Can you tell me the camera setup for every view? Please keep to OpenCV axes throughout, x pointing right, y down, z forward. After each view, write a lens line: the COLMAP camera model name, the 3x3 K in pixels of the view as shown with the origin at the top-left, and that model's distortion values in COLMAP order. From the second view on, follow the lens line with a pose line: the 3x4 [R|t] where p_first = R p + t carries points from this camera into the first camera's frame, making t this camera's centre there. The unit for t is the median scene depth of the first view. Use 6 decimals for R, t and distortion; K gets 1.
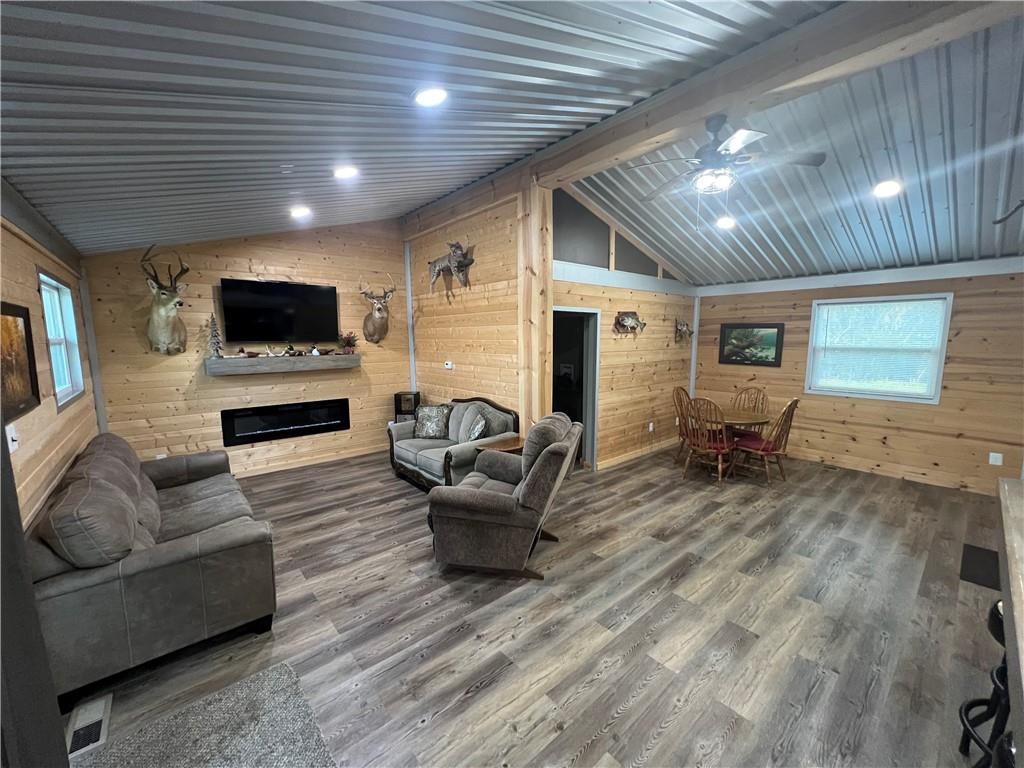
lens RADIAL K [[405.4, 0, 511.8], [0, 405.4, 385.6], [0, 0, 1]] dist [-0.001613, 0.000534]
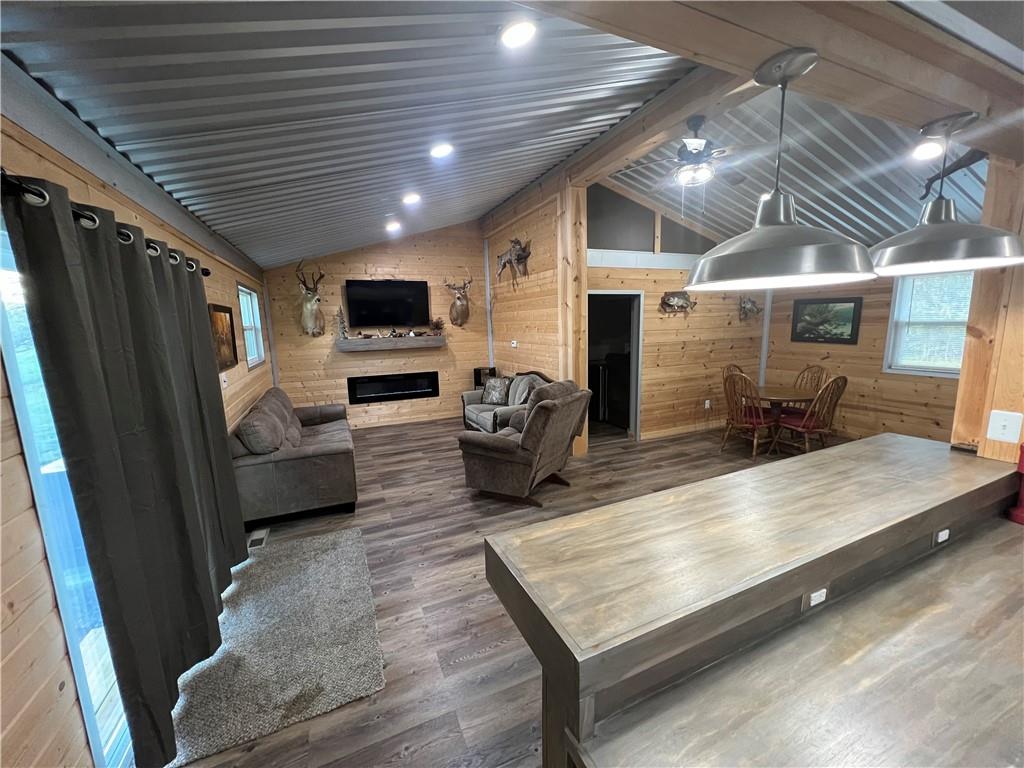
lens RADIAL K [[405.4, 0, 512.8], [0, 405.4, 385.6], [0, 0, 1]] dist [-0.001613, 0.000534]
pose [[0.957473, 0.024602, -0.287473, 0.253293], [-0.012938, 0.999017, 0.042405, 0.028258], [0.288234, -0.036882, 0.956849, -0.175525]]
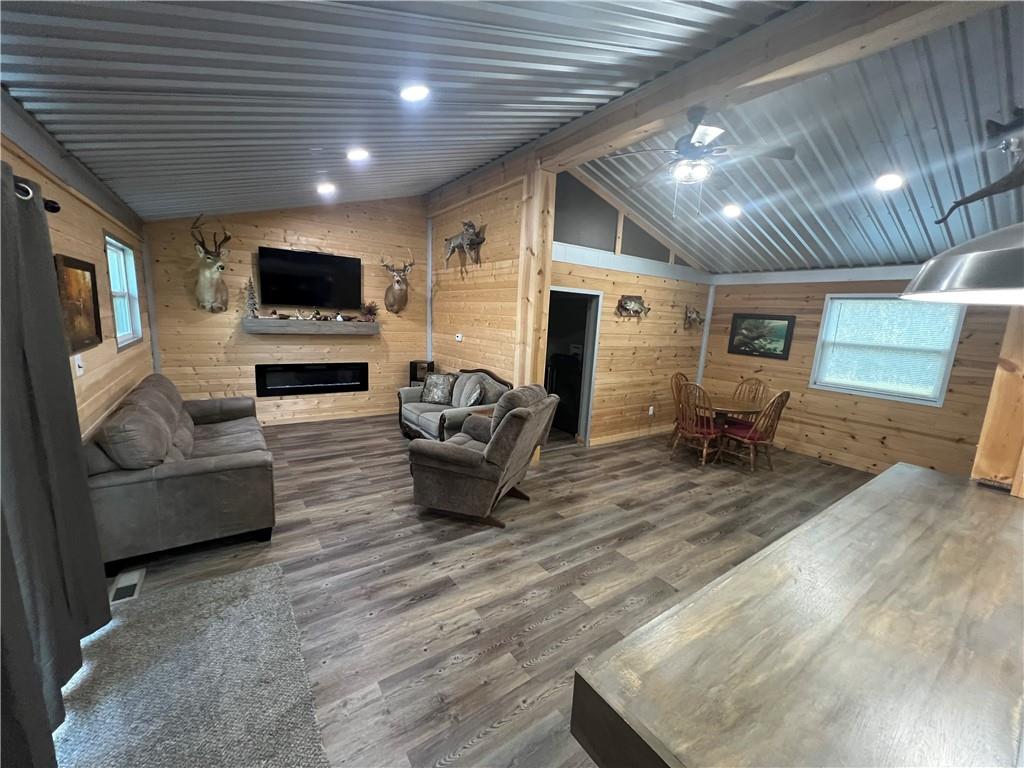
lens RADIAL K [[405.4, 0, 512.1], [0, 405.4, 385.3], [0, 0, 1]] dist [-0.001613, 0.000534]
pose [[0.993328, 0.071779, -0.090267, 0.125110], [-0.067470, 0.996472, 0.049917, 0.017140], [0.093532, -0.043493, 0.994666, -0.076170]]
